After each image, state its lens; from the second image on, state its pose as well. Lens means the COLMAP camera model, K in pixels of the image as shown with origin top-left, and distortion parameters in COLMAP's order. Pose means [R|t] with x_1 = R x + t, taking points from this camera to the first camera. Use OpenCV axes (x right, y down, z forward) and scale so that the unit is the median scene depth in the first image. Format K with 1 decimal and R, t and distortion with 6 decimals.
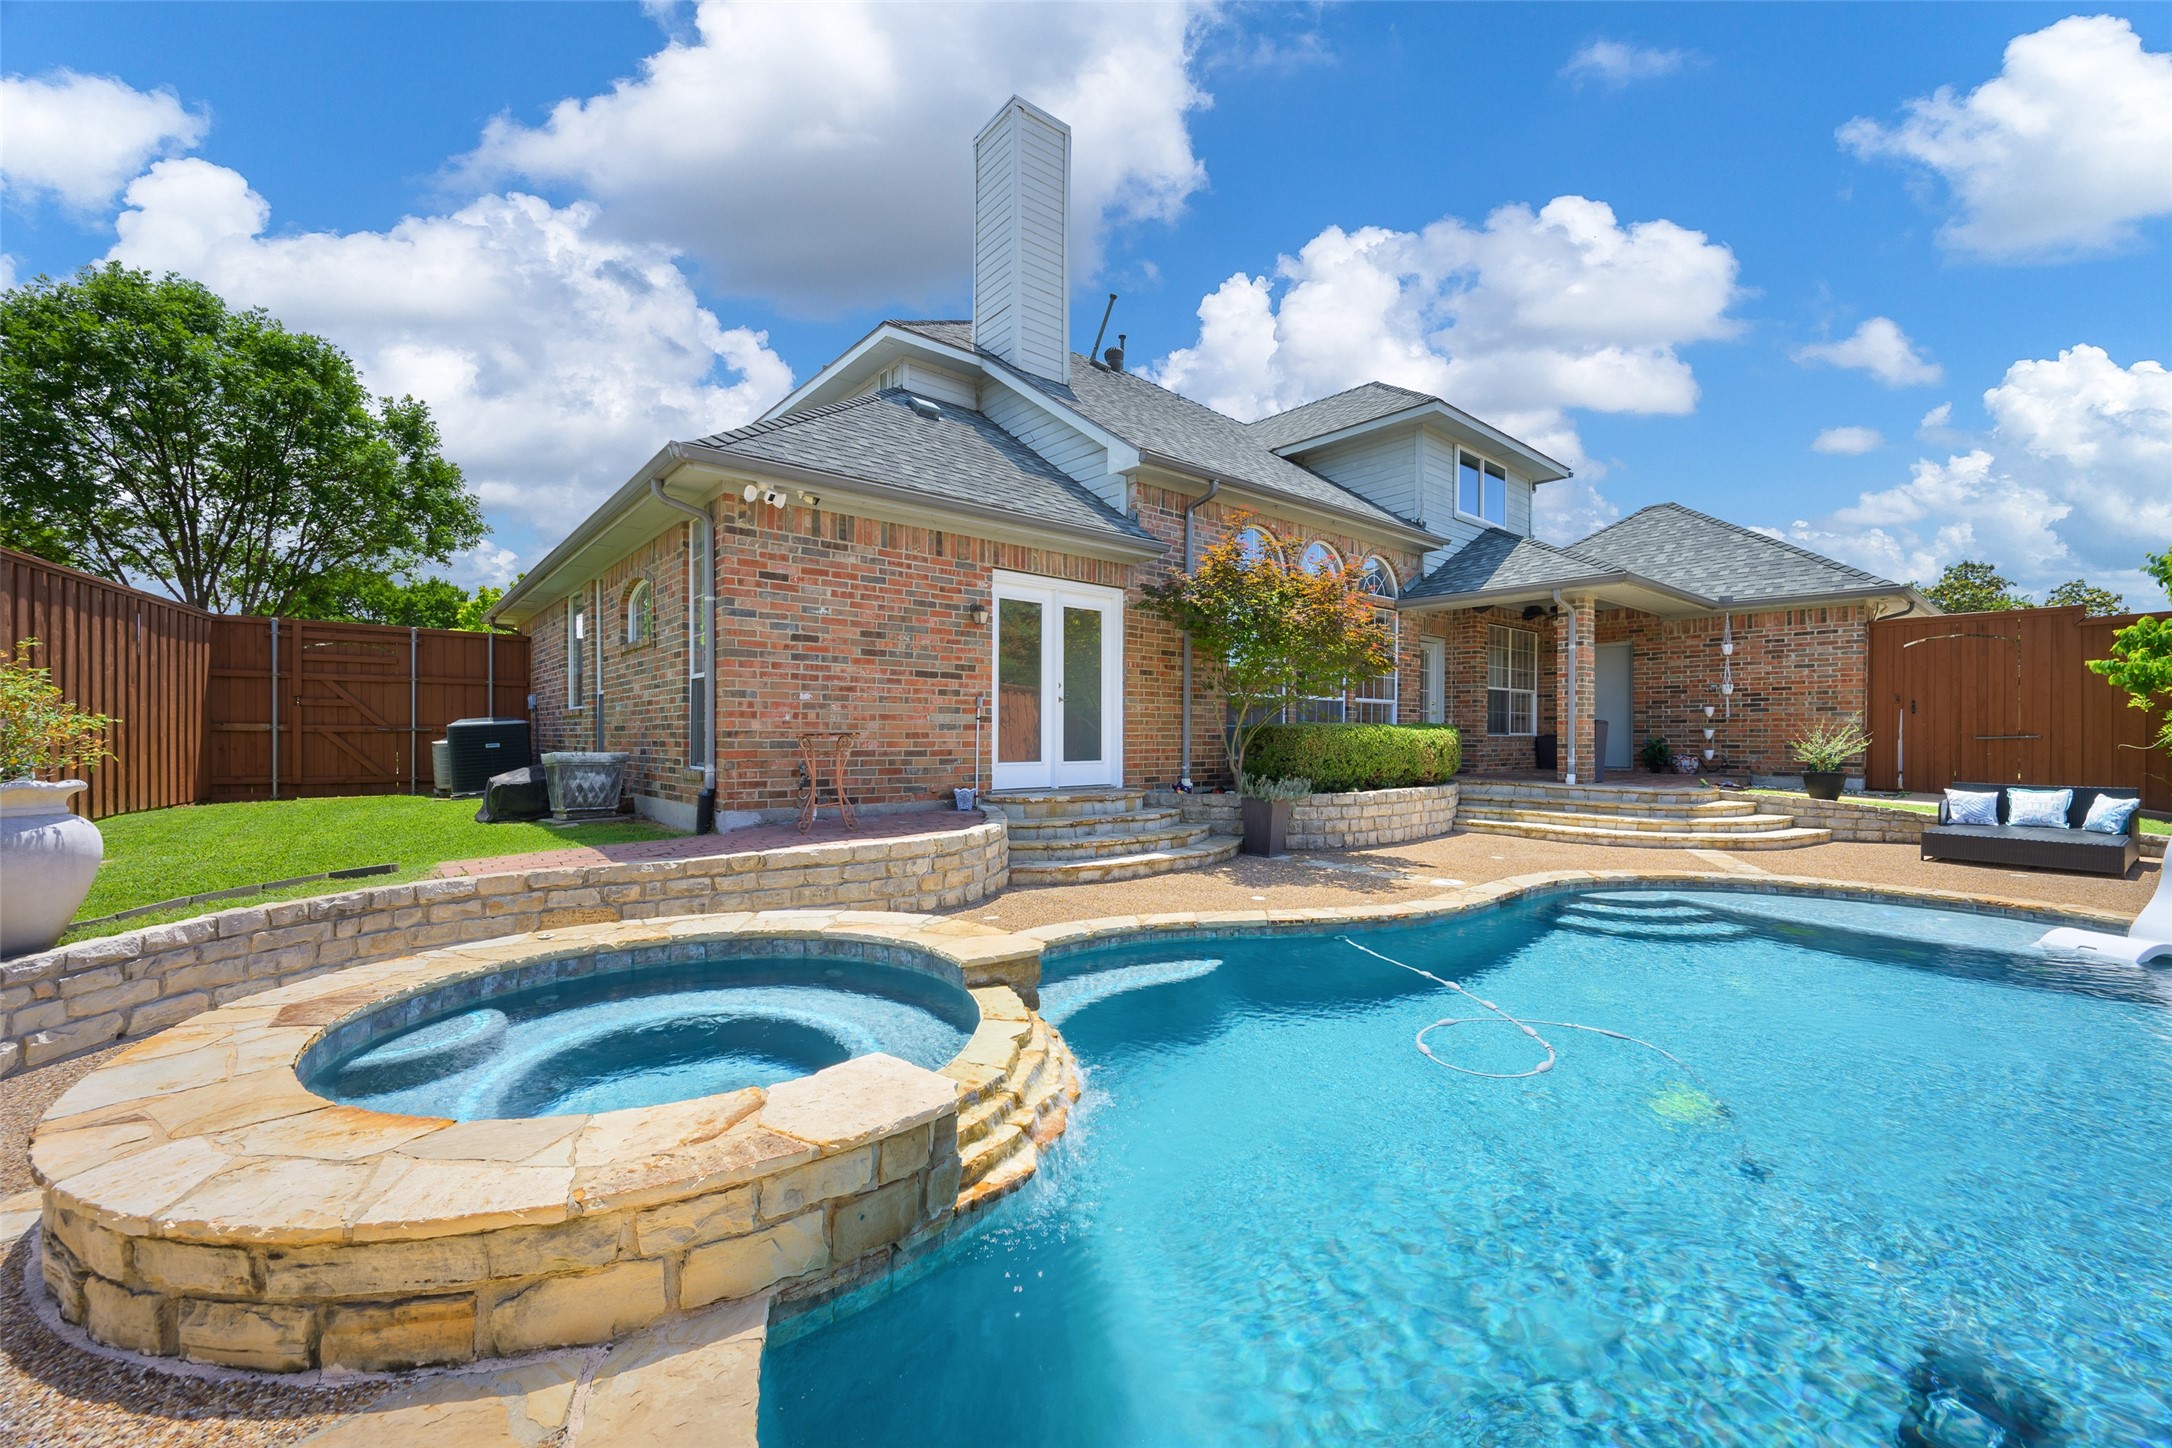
lens RADIAL K [[873.5, 0, 1094.6], [0, 873.5, 736.9], [0, 0, 1]] dist [-0.001281, -0.000129]
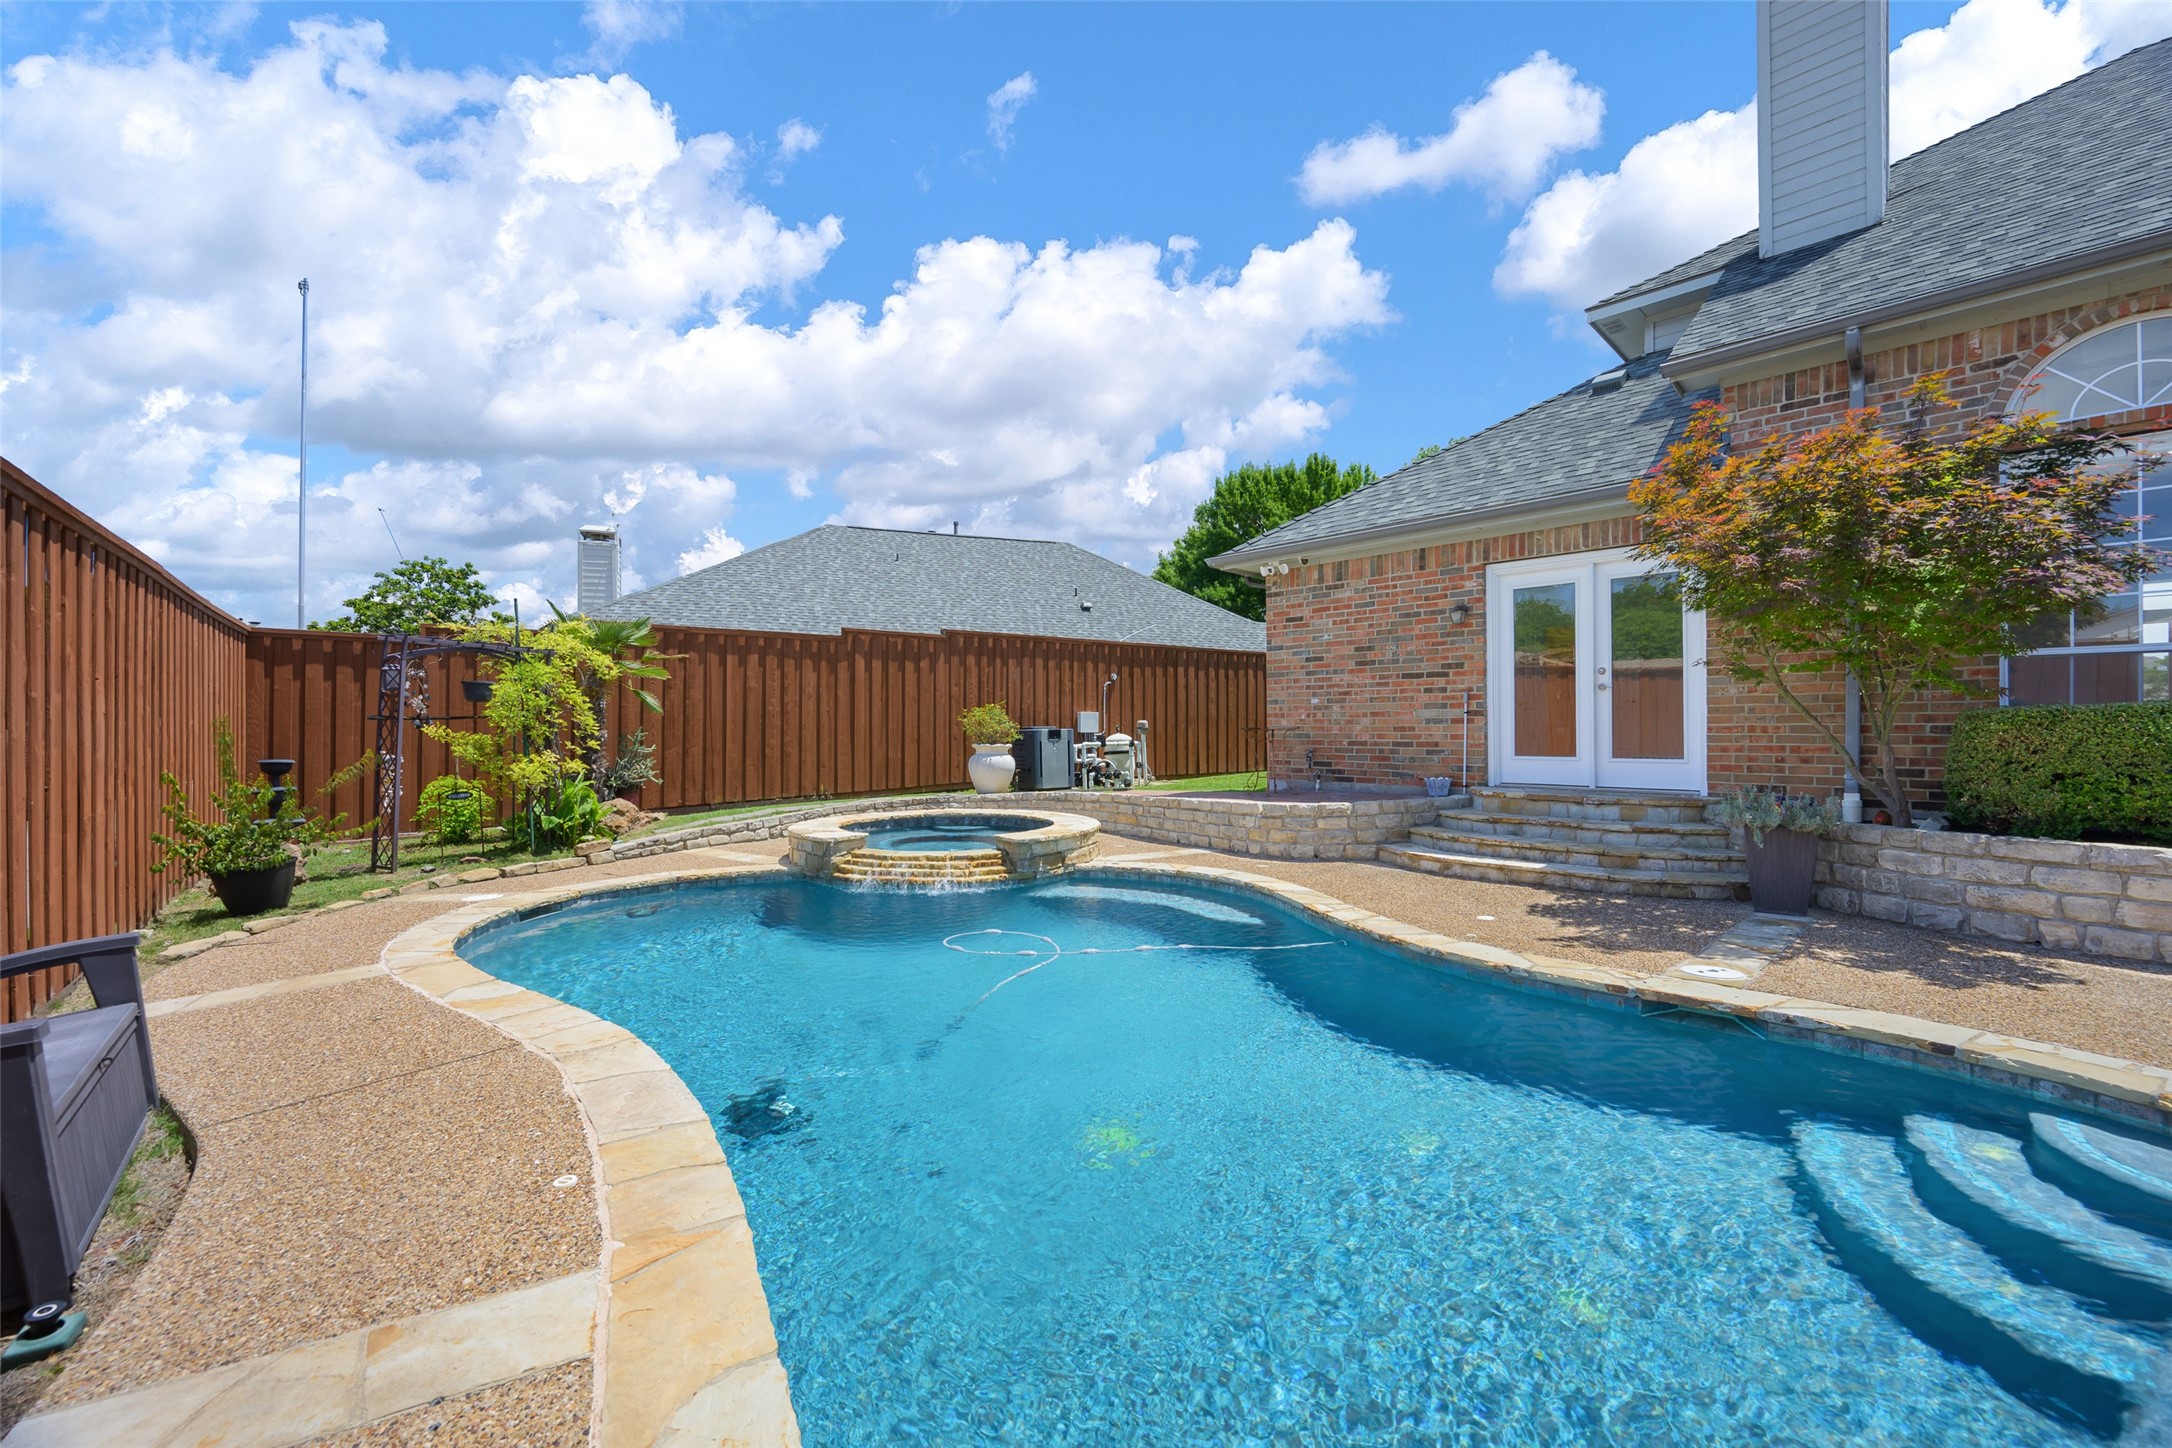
lens RADIAL K [[843.2, 0, 1096.7], [0, 843.2, 727.4], [0, 0, 1]] dist [-0.001840, -0.000095]
pose [[0.074470, -0.004501, -0.997213, 0.898803], [0.001611, 0.999989, -0.004394, 0.000707], [0.997222, -0.001279, 0.074477, 0.509794]]
